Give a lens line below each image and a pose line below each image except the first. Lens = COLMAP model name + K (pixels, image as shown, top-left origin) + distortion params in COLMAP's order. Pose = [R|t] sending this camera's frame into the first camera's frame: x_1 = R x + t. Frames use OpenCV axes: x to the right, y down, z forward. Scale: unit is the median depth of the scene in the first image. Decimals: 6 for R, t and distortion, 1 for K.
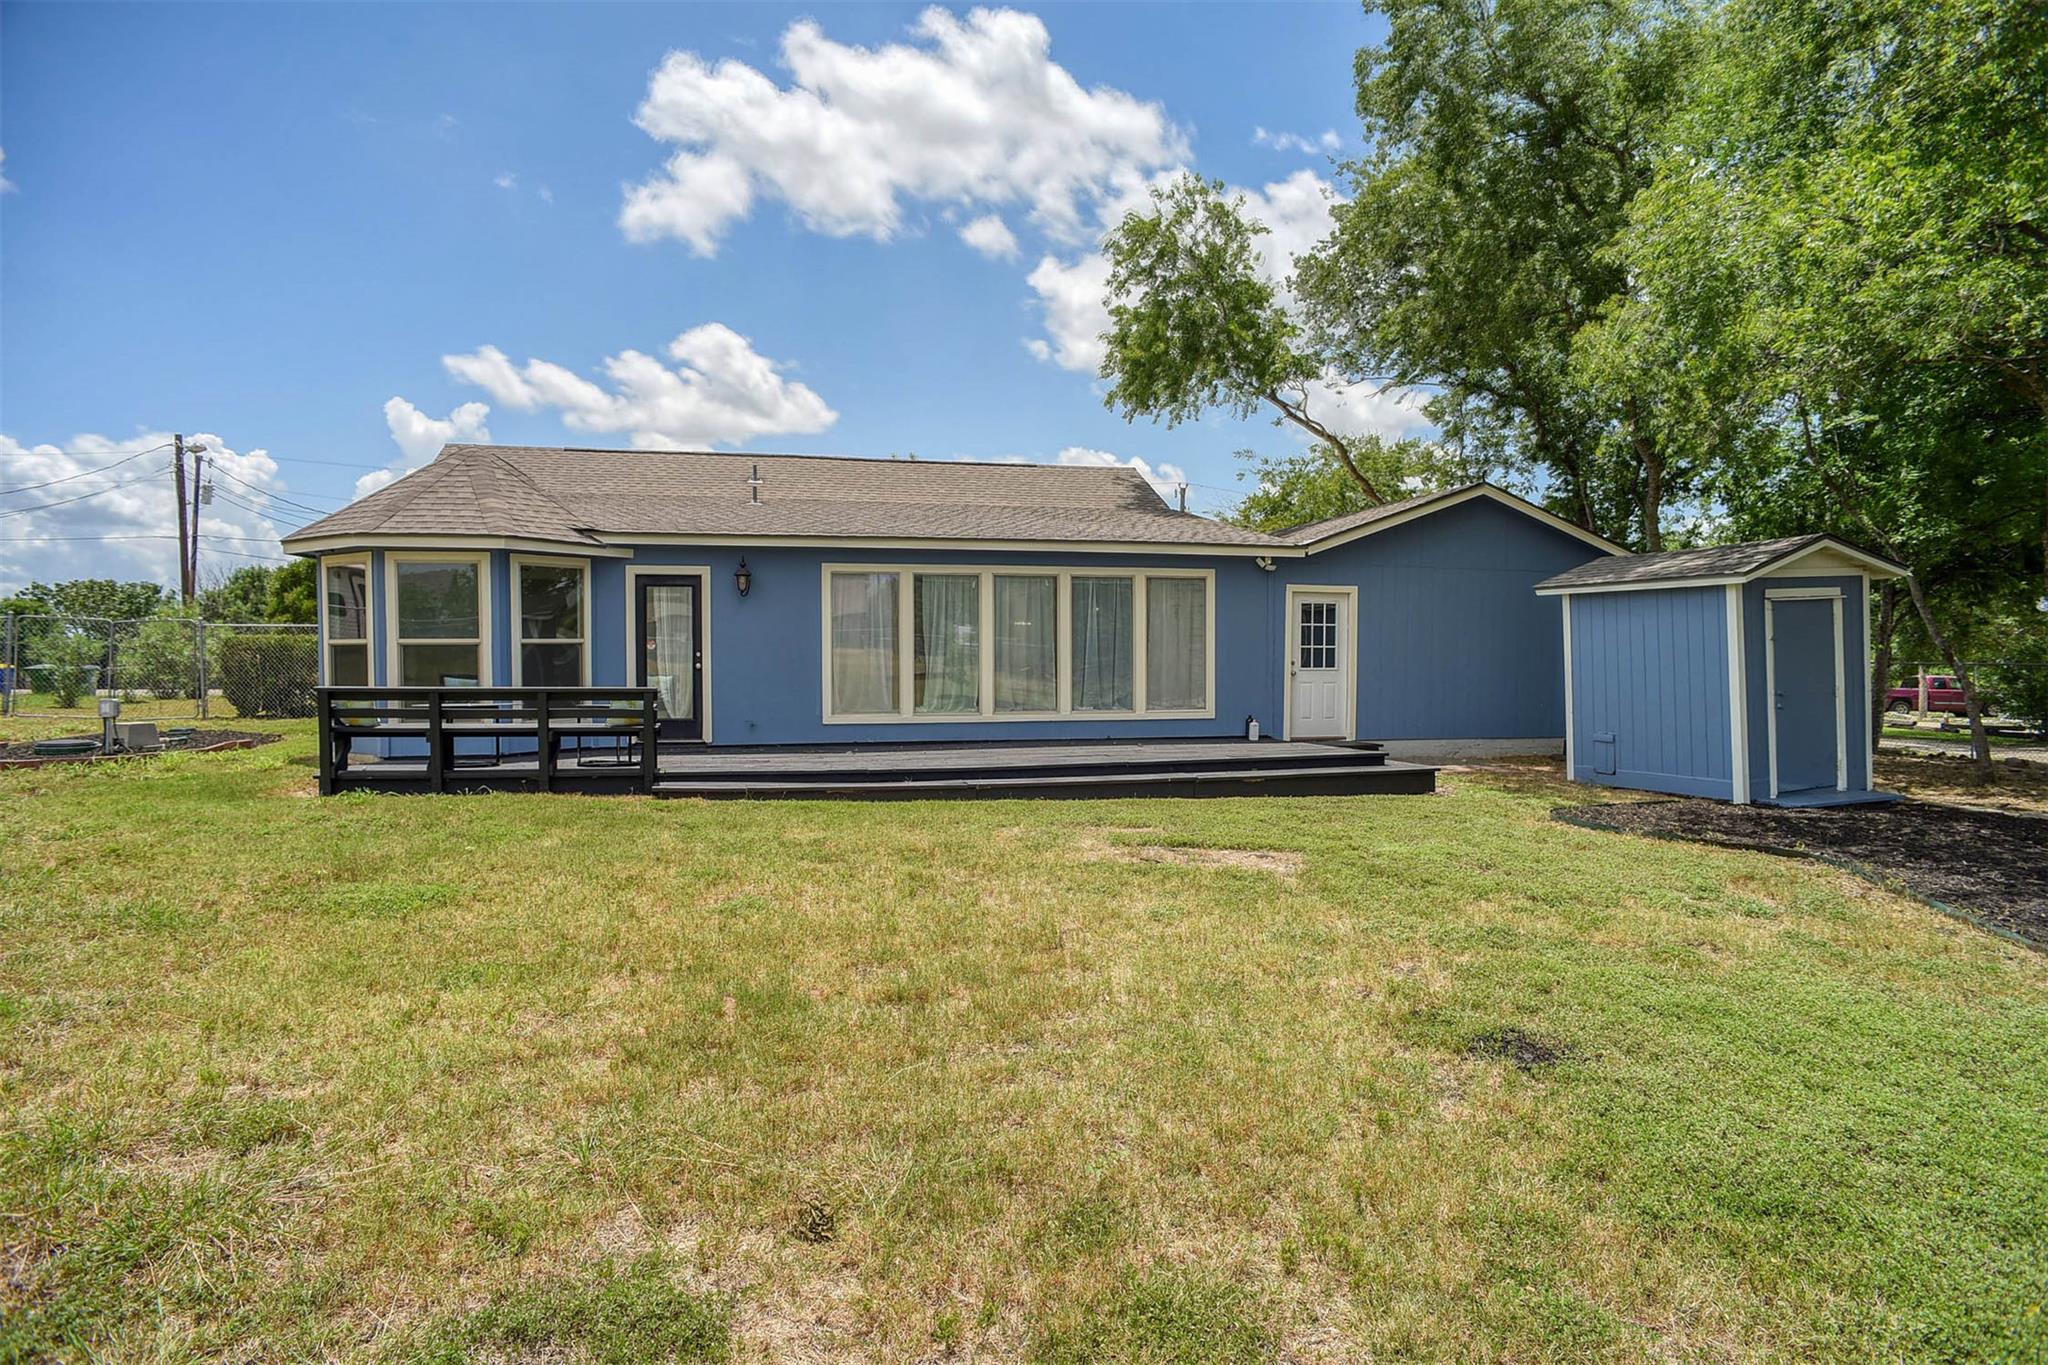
lens RADIAL K [[1175.9, 0, 1053.1], [0, 1175.9, 676.7], [0, 0, 1]] dist [-0.001022, 0.016981]
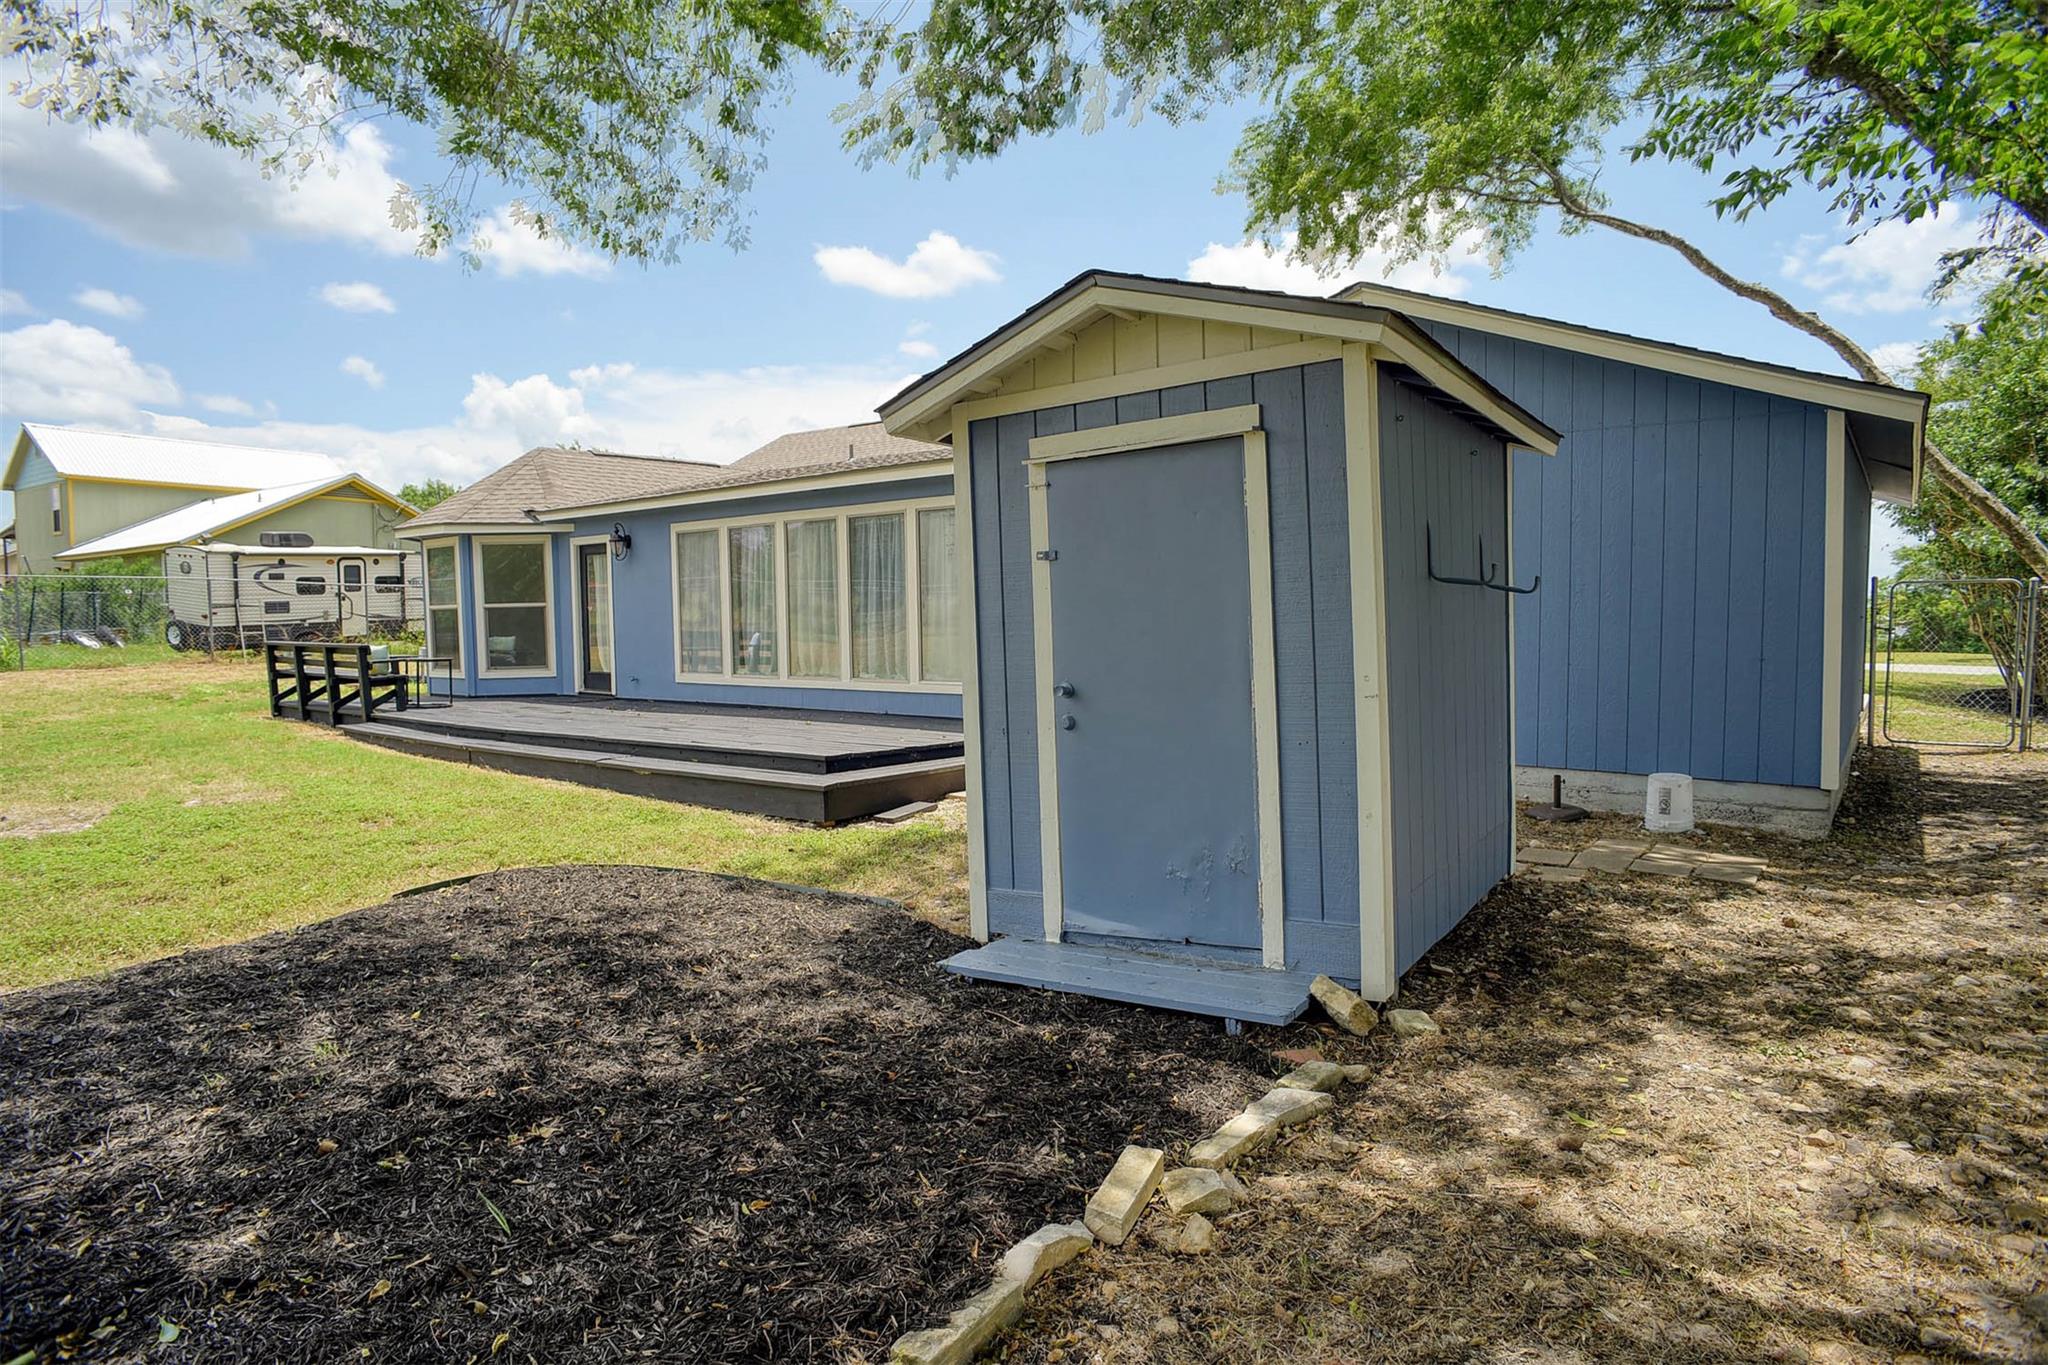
lens RADIAL K [[1154.6, 0, 1056.1], [0, 1154.6, 689.6], [0, 0, 1]] dist [-0.002829, -0.000225]
pose [[0.618586, 0.042969, -0.784541, 0.805193], [-0.007756, 0.998789, 0.048588, -0.004903], [0.785679, -0.023971, 0.618170, 0.651390]]
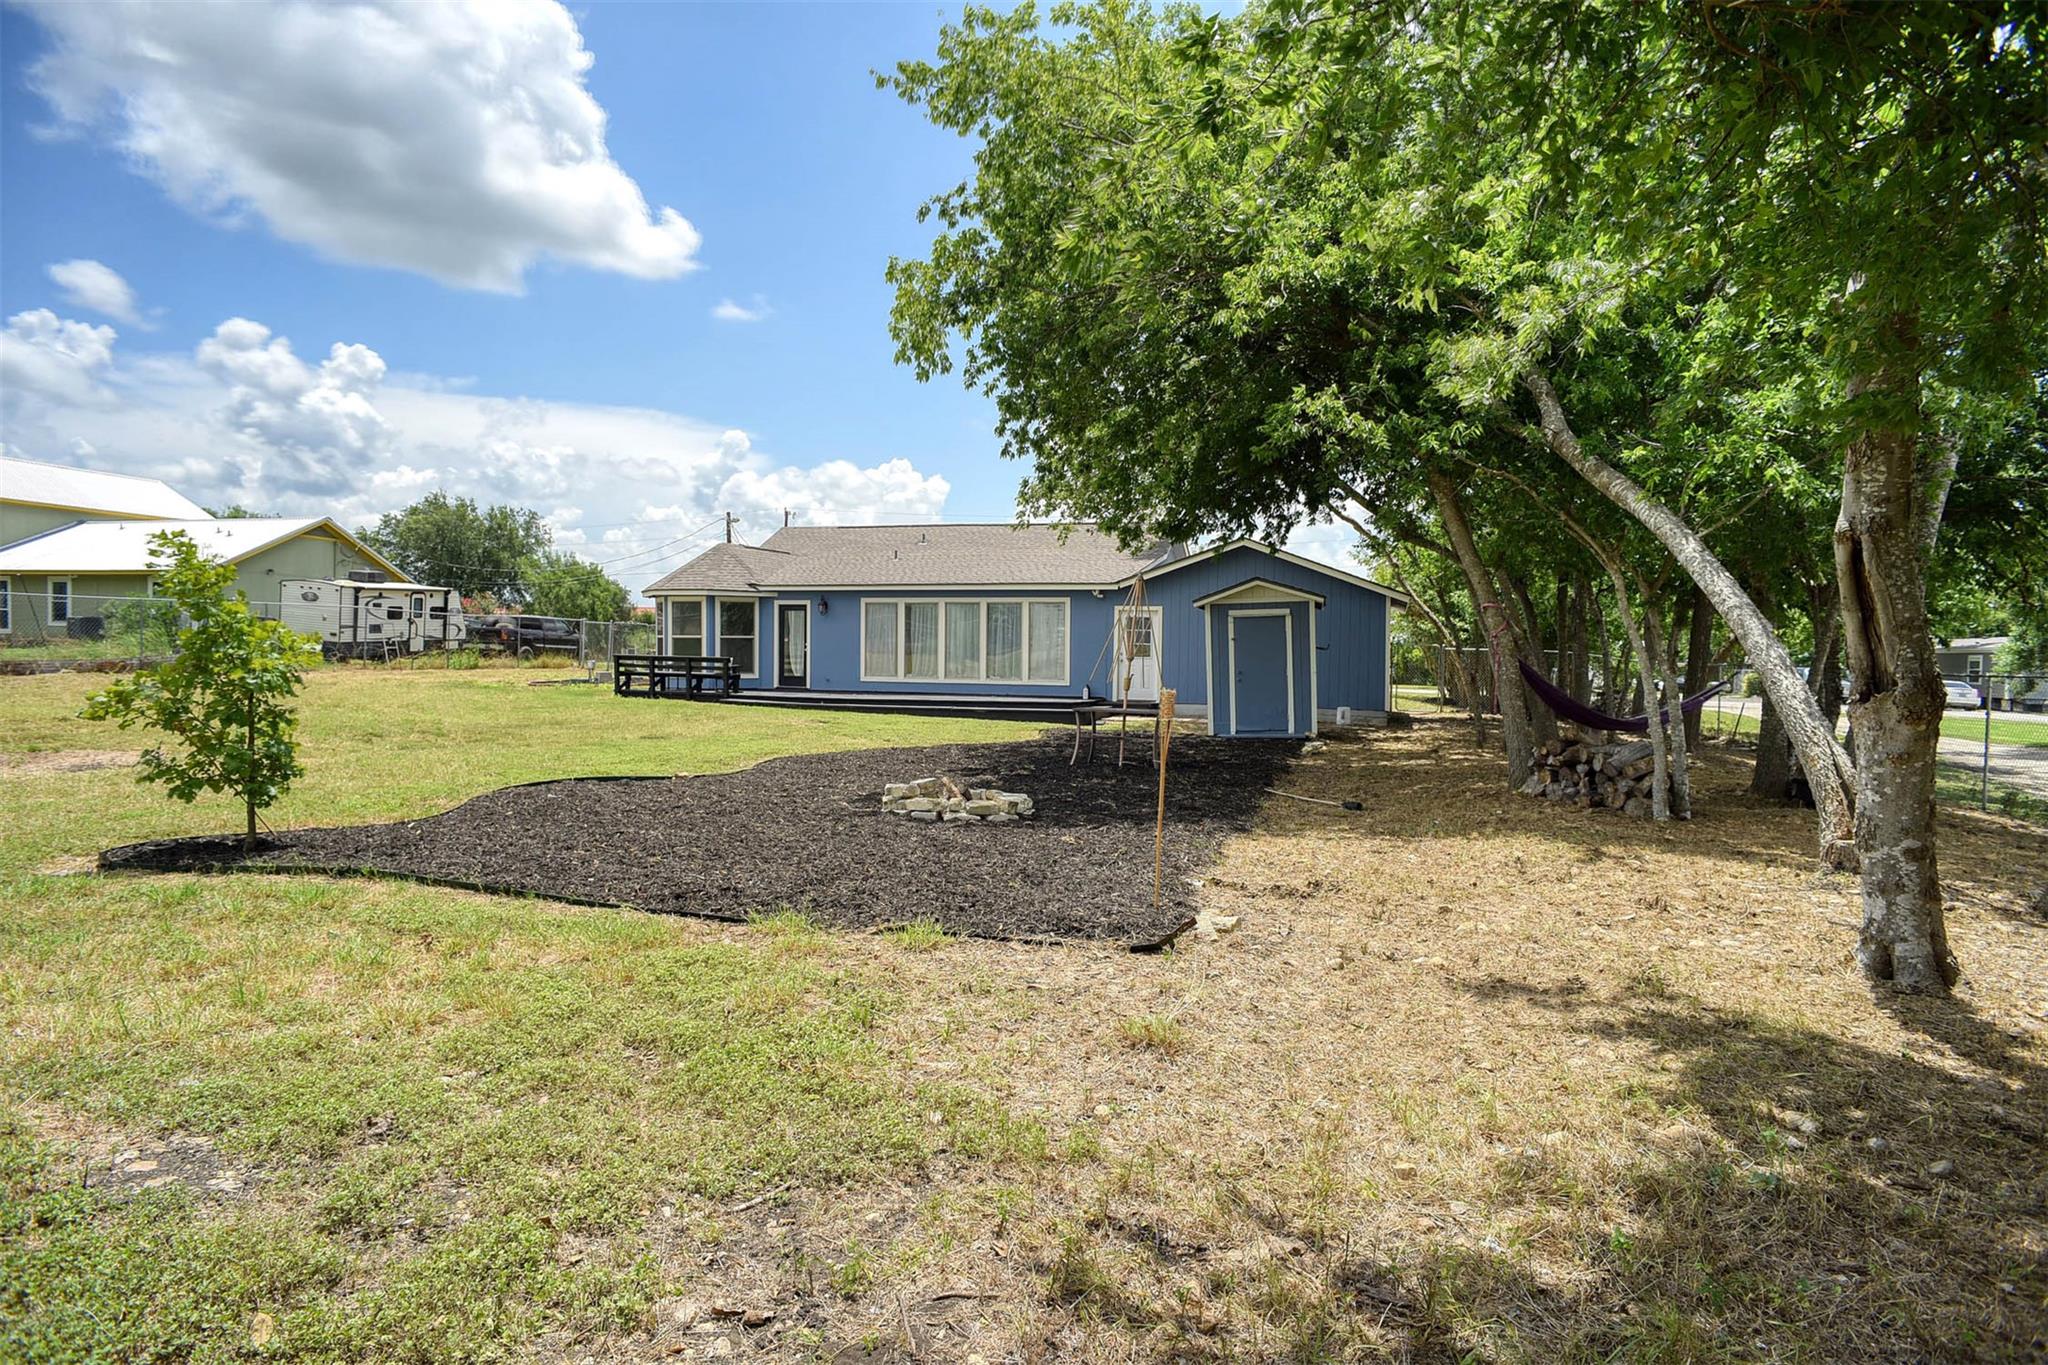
lens RADIAL K [[1175.9, 0, 1053.1], [0, 1175.9, 676.7], [0, 0, 1]] dist [-0.001022, 0.016981]
pose [[0.854397, 0.023294, -0.519098, 1.093616], [-0.026282, 0.999653, 0.001602, 0.021788], [0.518955, 0.012274, 0.854713, -0.491994]]
